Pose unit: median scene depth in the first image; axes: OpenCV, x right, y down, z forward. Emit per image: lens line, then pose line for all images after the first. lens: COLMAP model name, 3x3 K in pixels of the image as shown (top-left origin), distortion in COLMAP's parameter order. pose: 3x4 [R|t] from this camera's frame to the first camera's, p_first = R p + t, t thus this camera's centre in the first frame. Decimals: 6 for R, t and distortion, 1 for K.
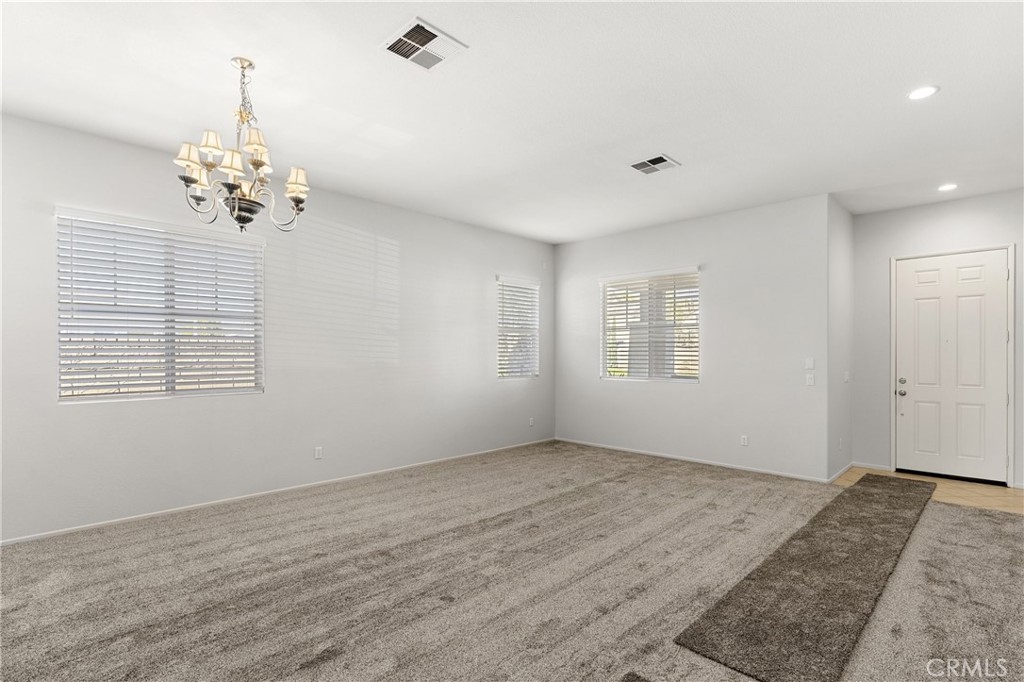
lens RADIAL K [[496.1, 0, 507.2], [0, 496.1, 355.7], [0, 0, 1]] dist [-0.001979, -0.000355]
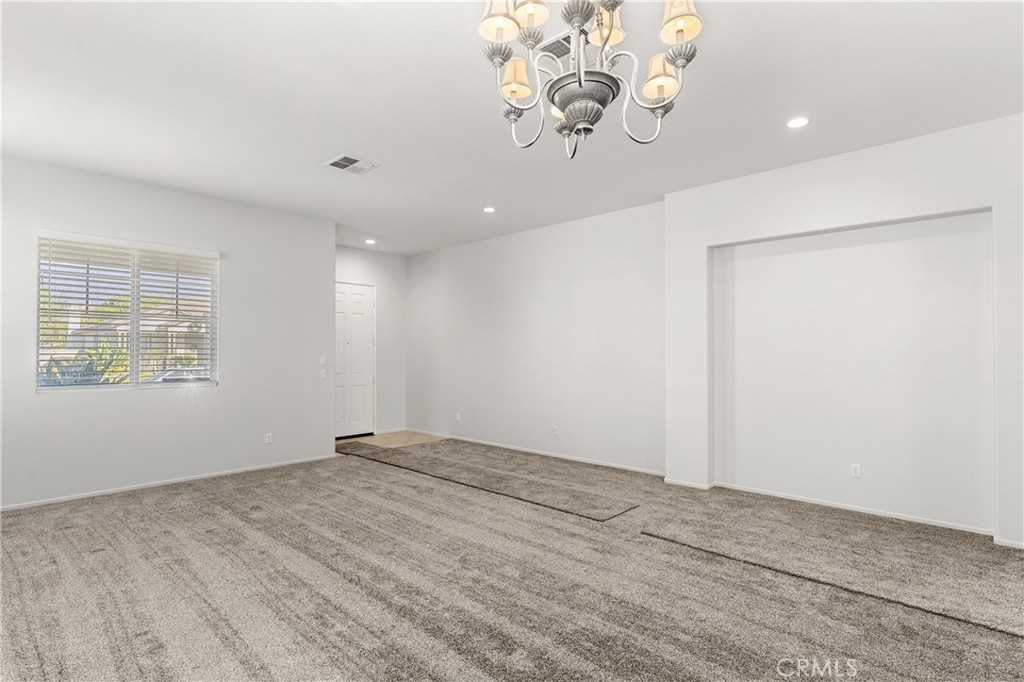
lens RADIAL K [[496.1, 0, 507.2], [0, 496.1, 355.7], [0, 0, 1]] dist [-0.001979, -0.000355]
pose [[-0.030541, -0.008140, 0.999500, -0.740394], [0.000126, 0.999967, 0.008148, -0.006894], [-0.999534, 0.000375, -0.030539, 0.746865]]
